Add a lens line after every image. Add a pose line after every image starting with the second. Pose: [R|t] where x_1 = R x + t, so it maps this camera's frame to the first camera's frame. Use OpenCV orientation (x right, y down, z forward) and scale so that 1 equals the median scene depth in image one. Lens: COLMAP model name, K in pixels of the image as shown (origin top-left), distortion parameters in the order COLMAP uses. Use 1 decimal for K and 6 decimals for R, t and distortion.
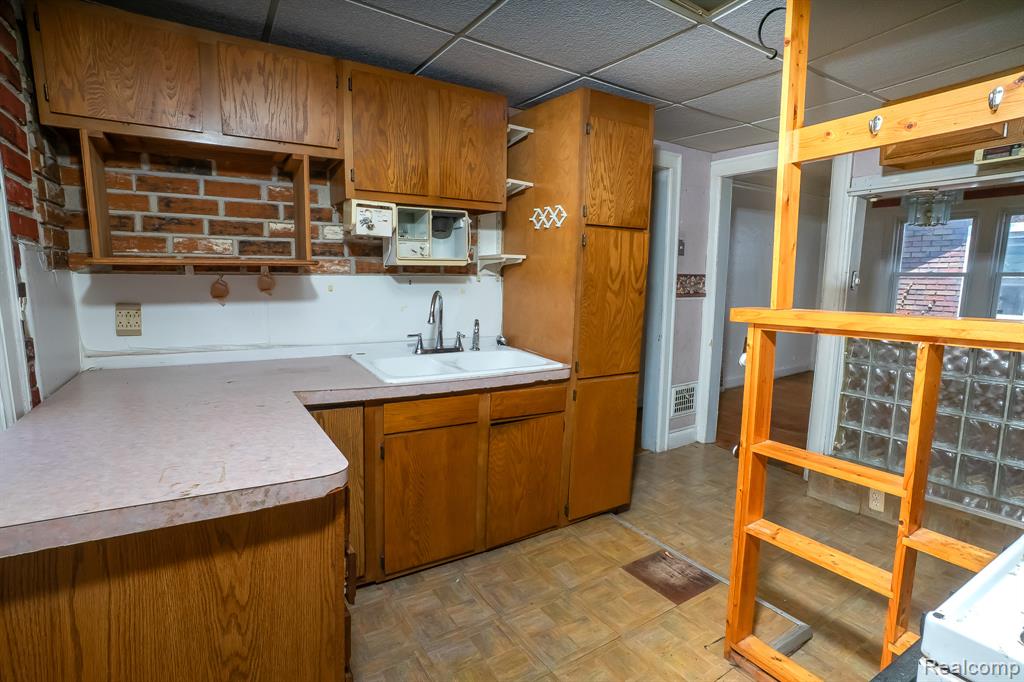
lens RADIAL K [[488.3, 0, 512.0], [0, 488.3, 341.0], [0, 0, 1]] dist [-0.033923, 0.000733]
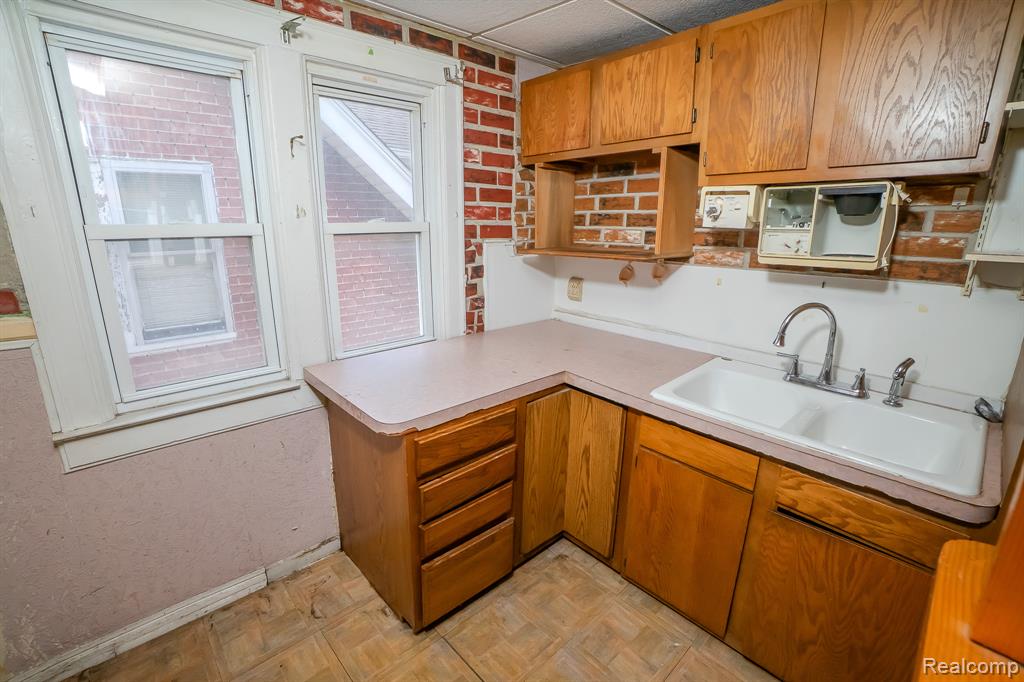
lens RADIAL K [[455.7, 0, 512.0], [0, 455.7, 341.0], [0, 0, 1]] dist [-0.065611, 0.024522]
pose [[0.190418, 0.236044, -0.952903, 0.444575], [-0.131651, 0.968035, 0.213484, -0.147646], [0.972836, 0.084799, 0.215407, 0.505682]]
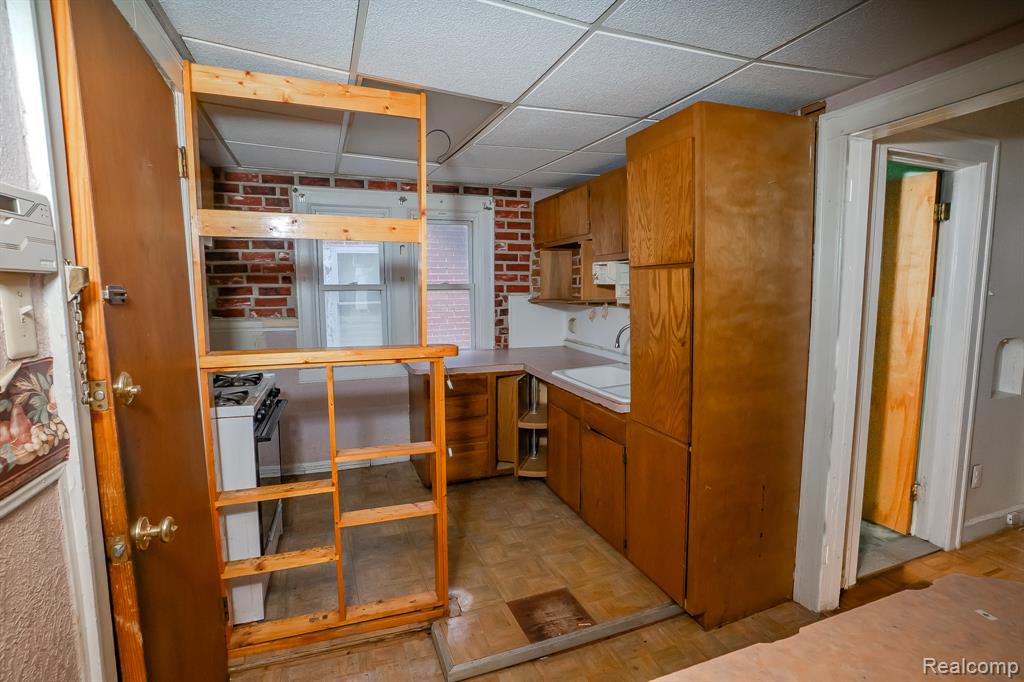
lens RADIAL K [[488.3, 0, 512.0], [0, 488.3, 341.0], [0, 0, 1]] dist [-0.033923, 0.000733]
pose [[-0.180209, 0.099187, -0.978615, 1.309934], [-0.126550, 0.984297, 0.123067, -0.197844], [0.975454, 0.146021, -0.164827, 1.031584]]
